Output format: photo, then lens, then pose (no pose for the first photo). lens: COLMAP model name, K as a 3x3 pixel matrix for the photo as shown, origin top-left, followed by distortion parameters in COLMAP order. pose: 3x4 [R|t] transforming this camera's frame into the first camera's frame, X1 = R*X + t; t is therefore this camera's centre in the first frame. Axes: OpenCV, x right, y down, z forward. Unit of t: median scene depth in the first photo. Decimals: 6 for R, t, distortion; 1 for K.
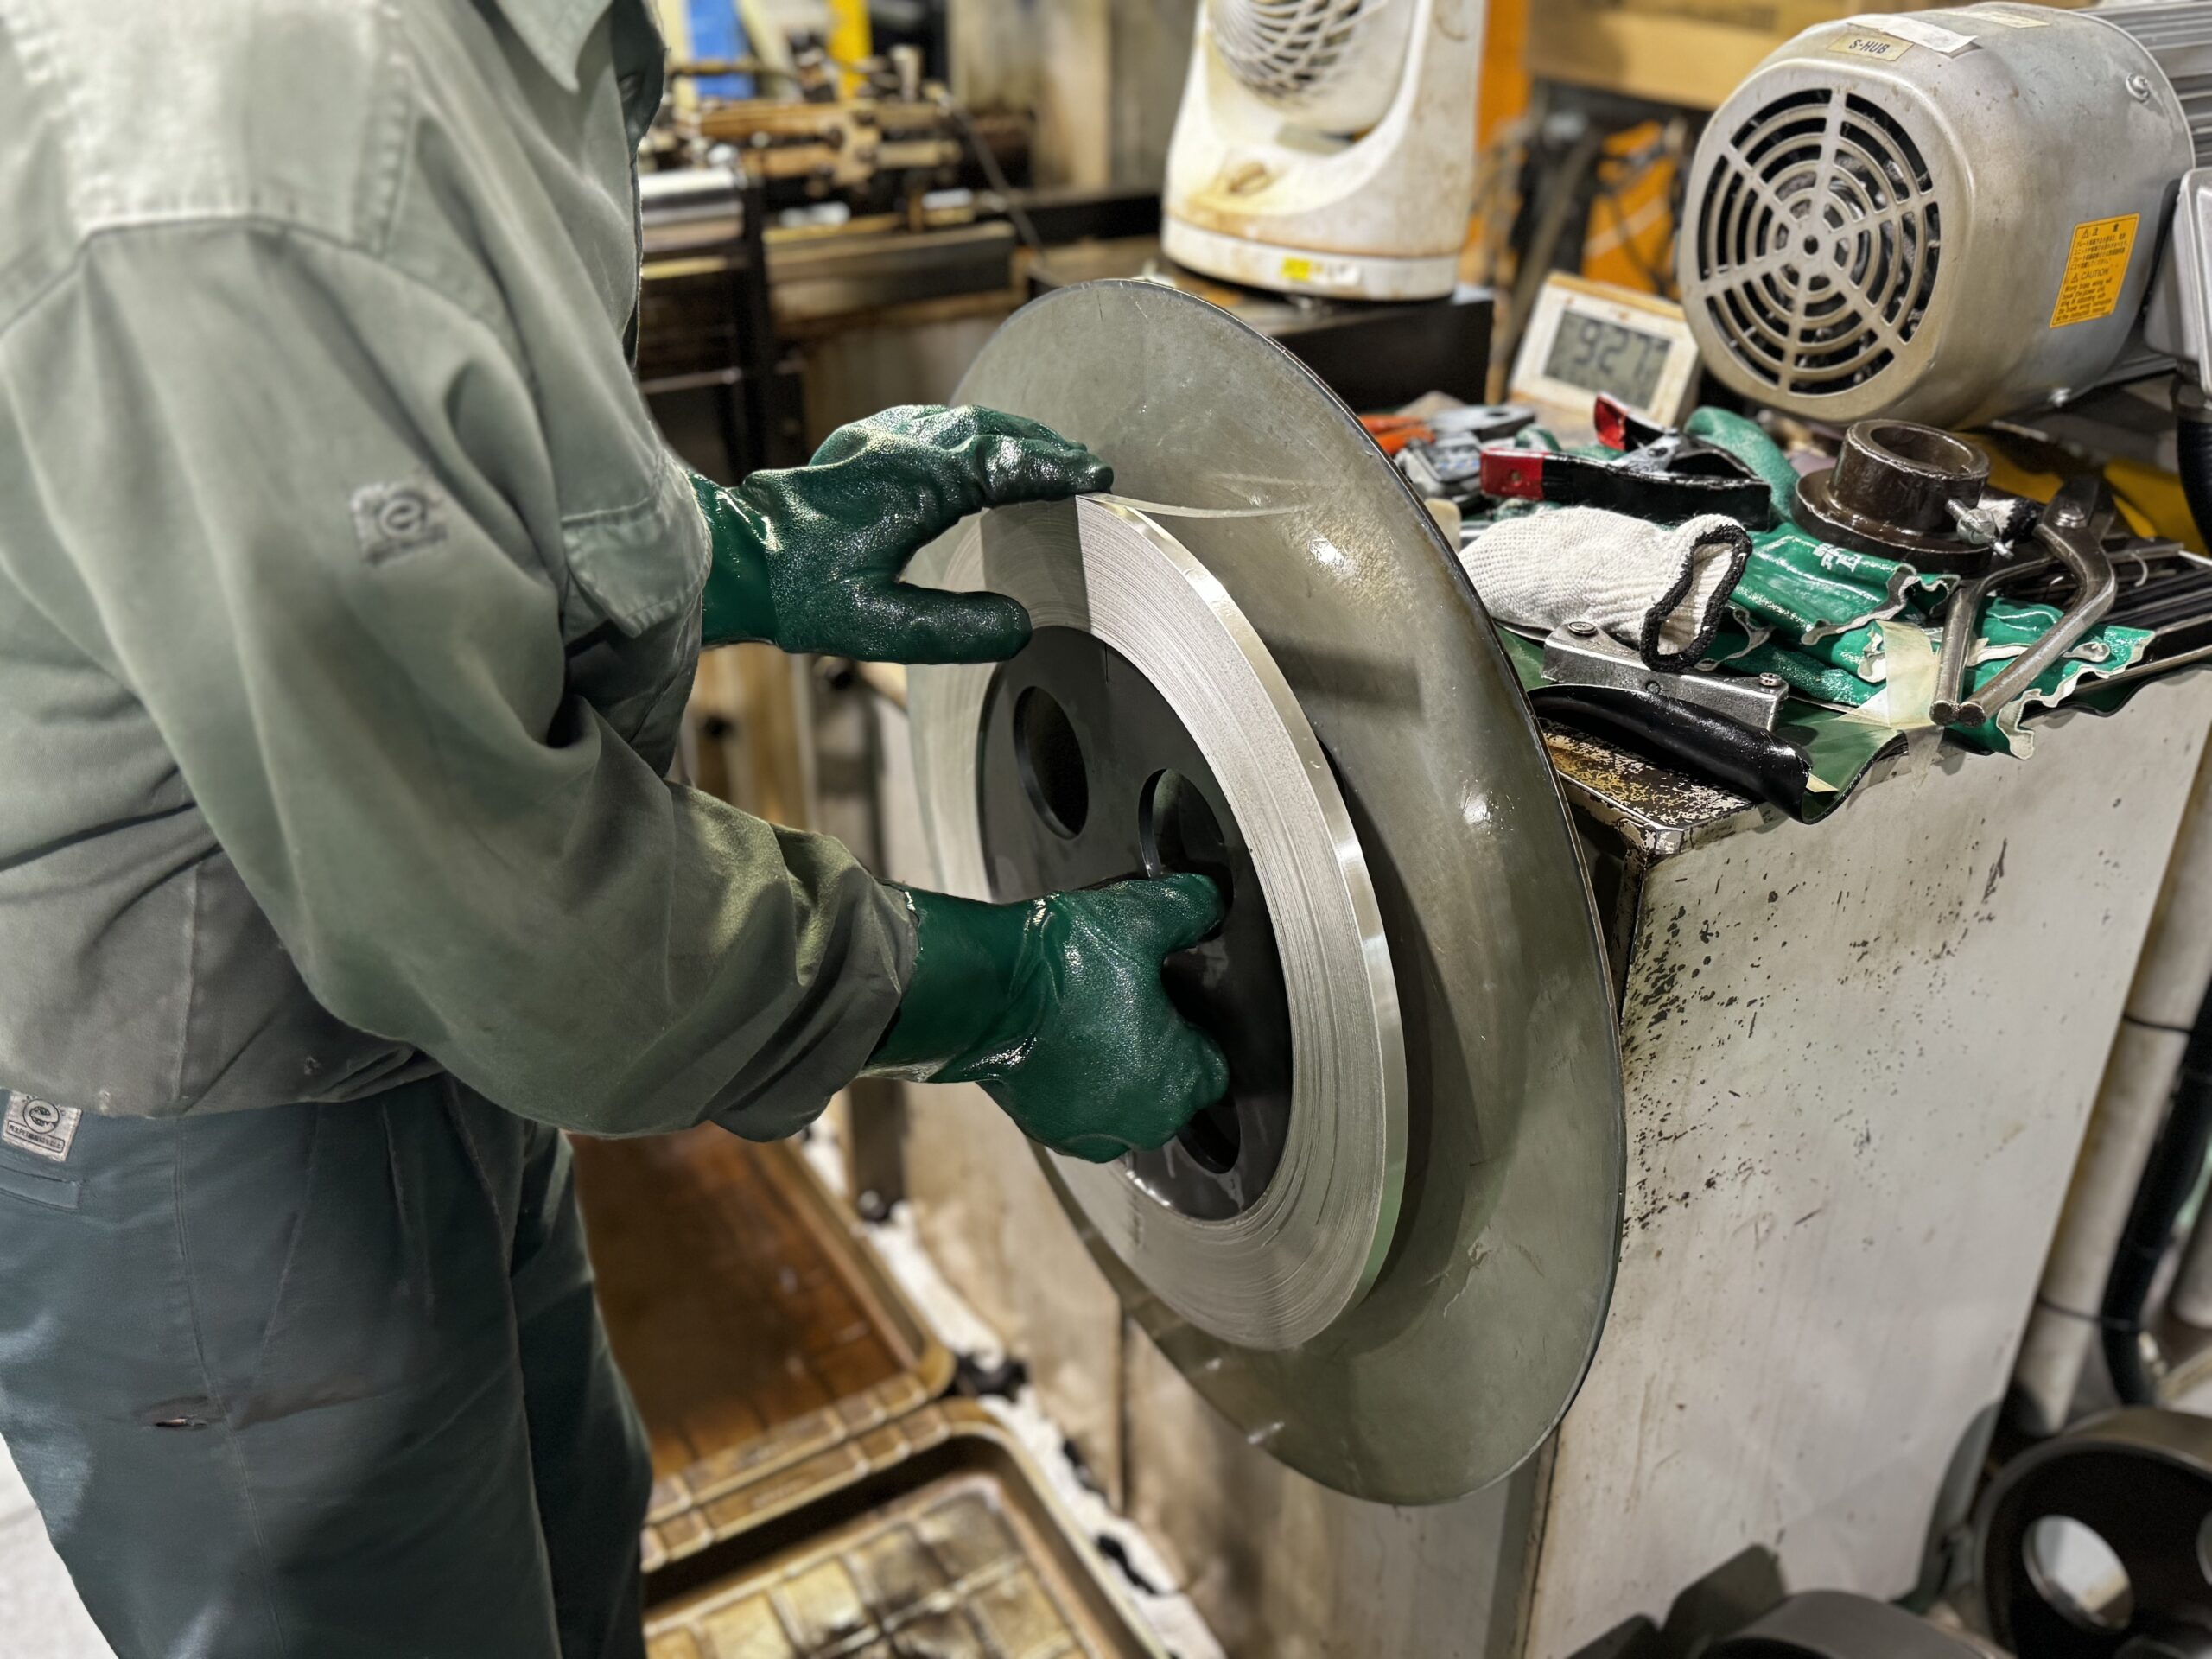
lens RADIAL K [[1874.1, 0, 1106.6], [0, 1874.1, 832.6], [0, 0, 1]] dist [0.050112, 0.001699]
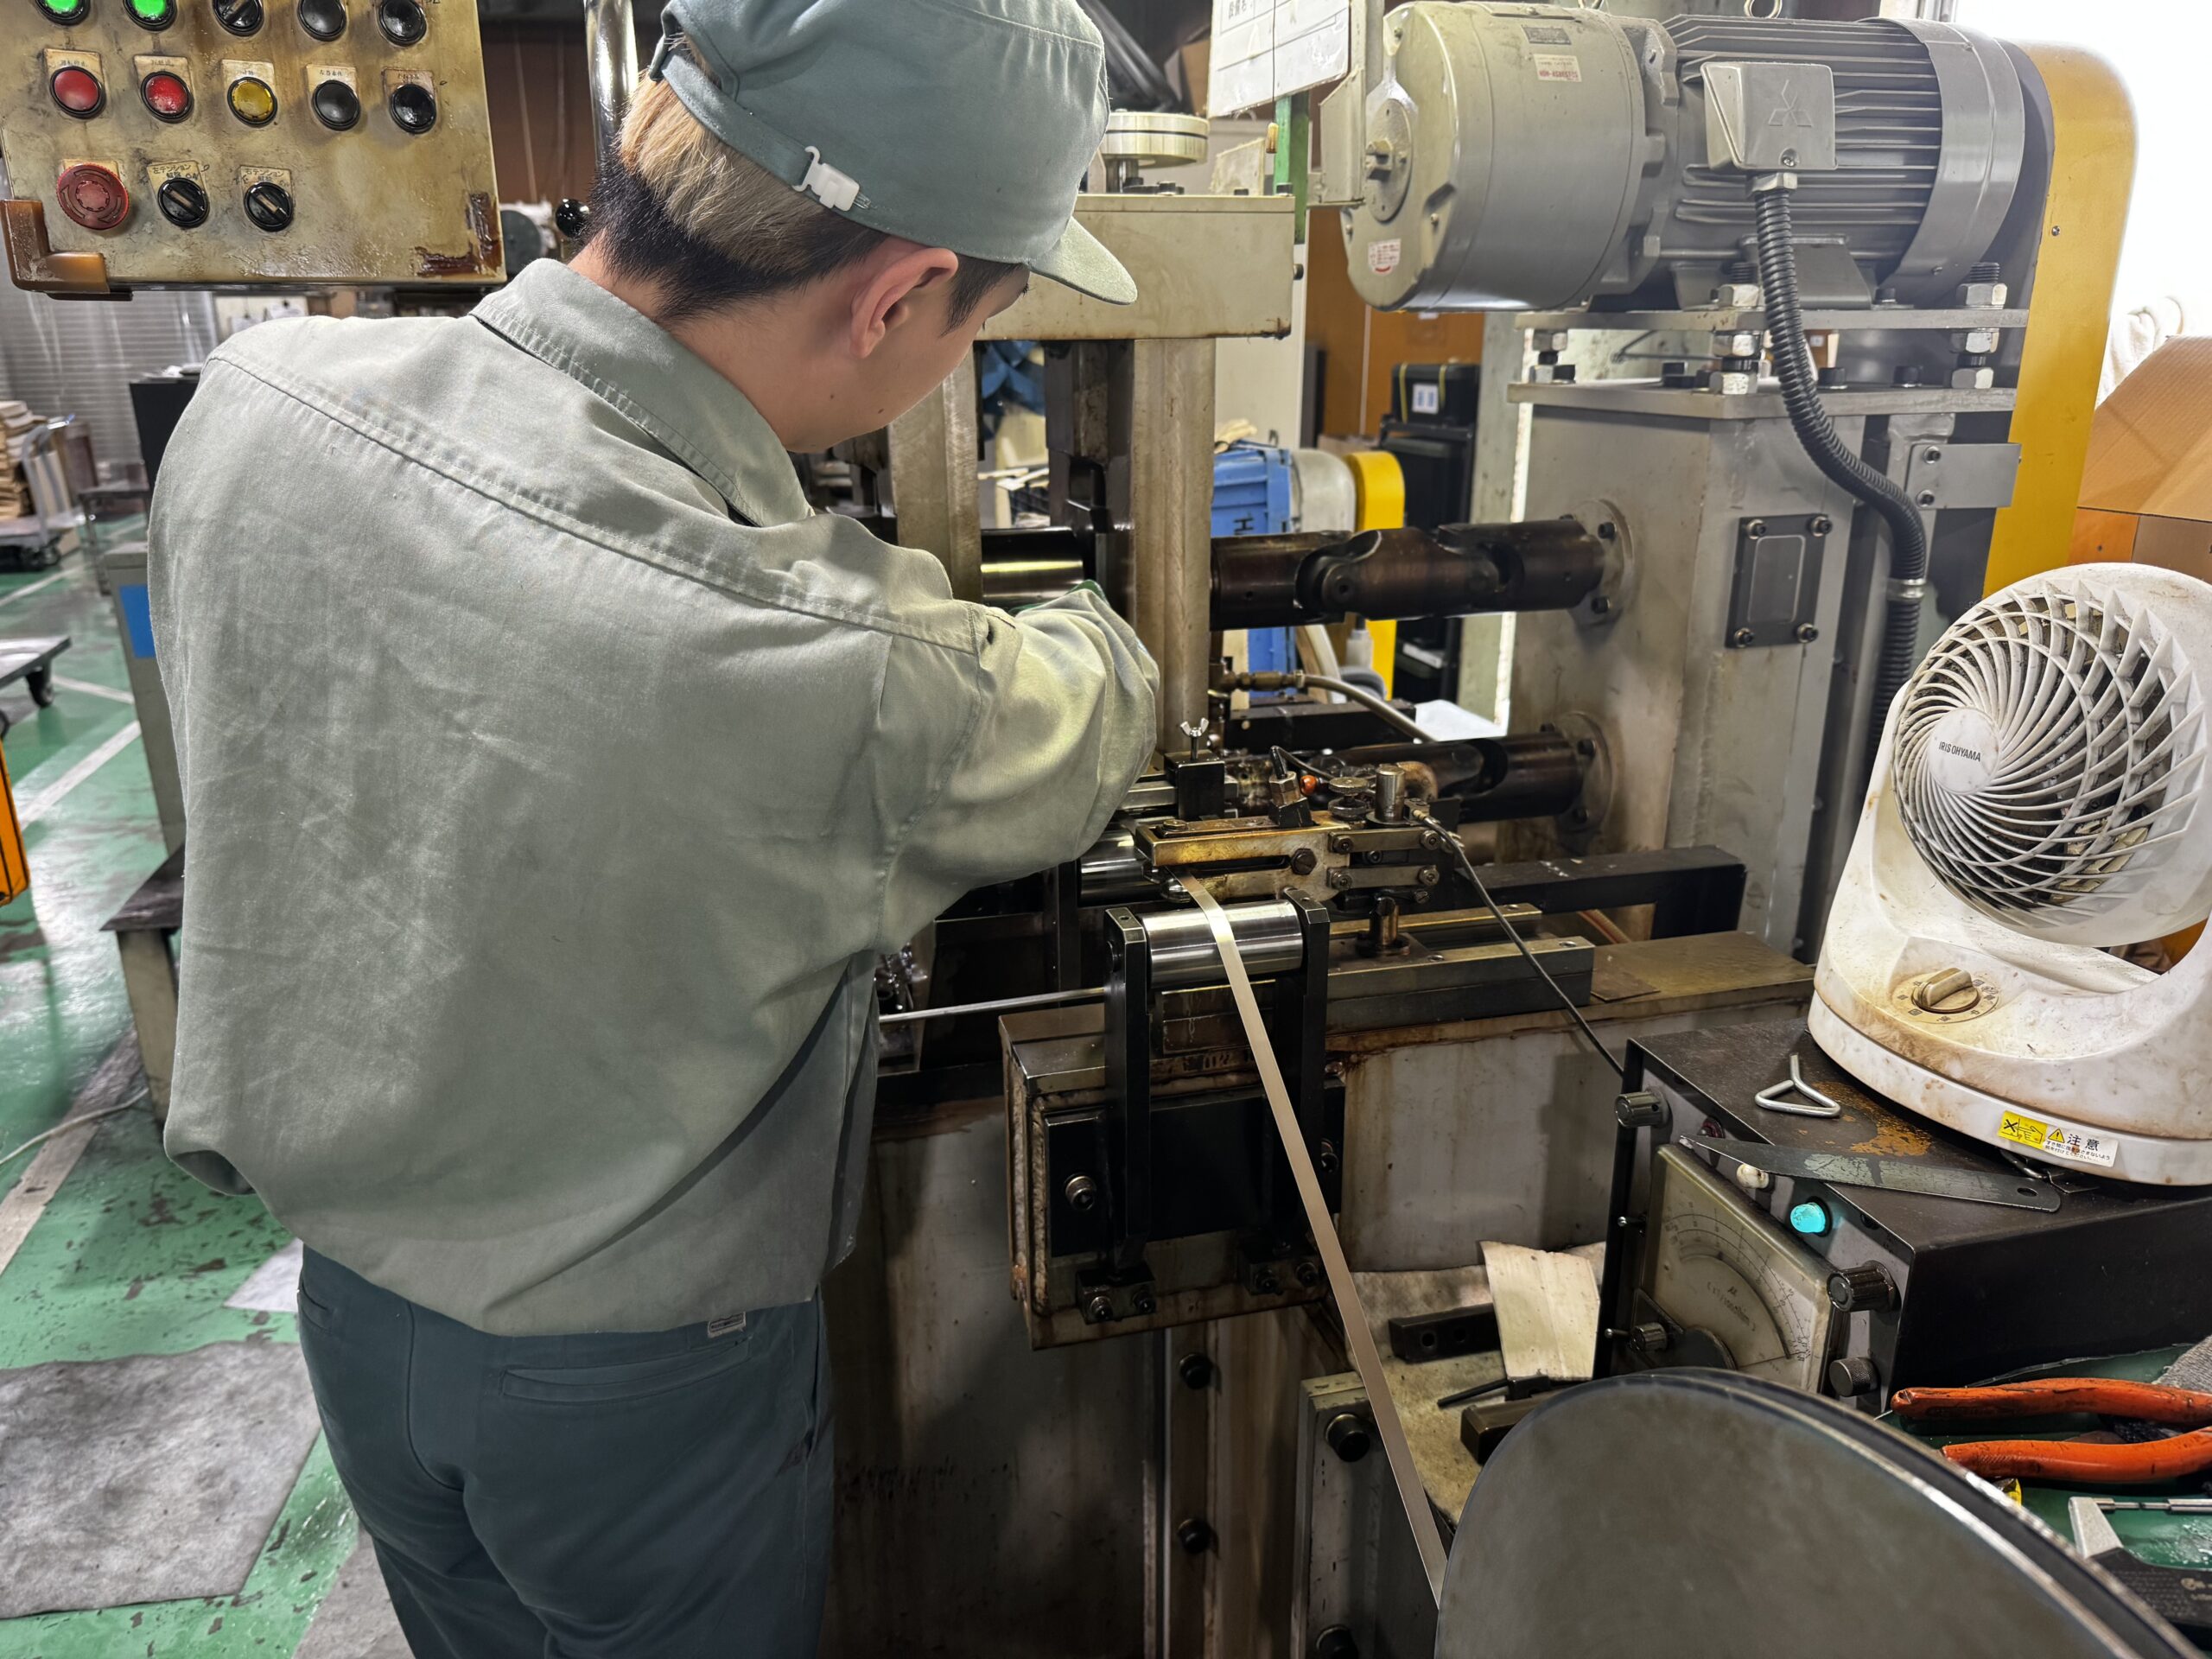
lens RADIAL K [[1622.5, 0, 1103.8], [0, 1622.5, 830.9], [0, 0, 1]] dist [-0.005728, -0.003834]
pose [[0.962954, 0.077123, -0.258400, -0.096186], [-0.128498, 0.973678, -0.188253, -0.240706], [0.237080, 0.214483, 0.947518, 0.256282]]
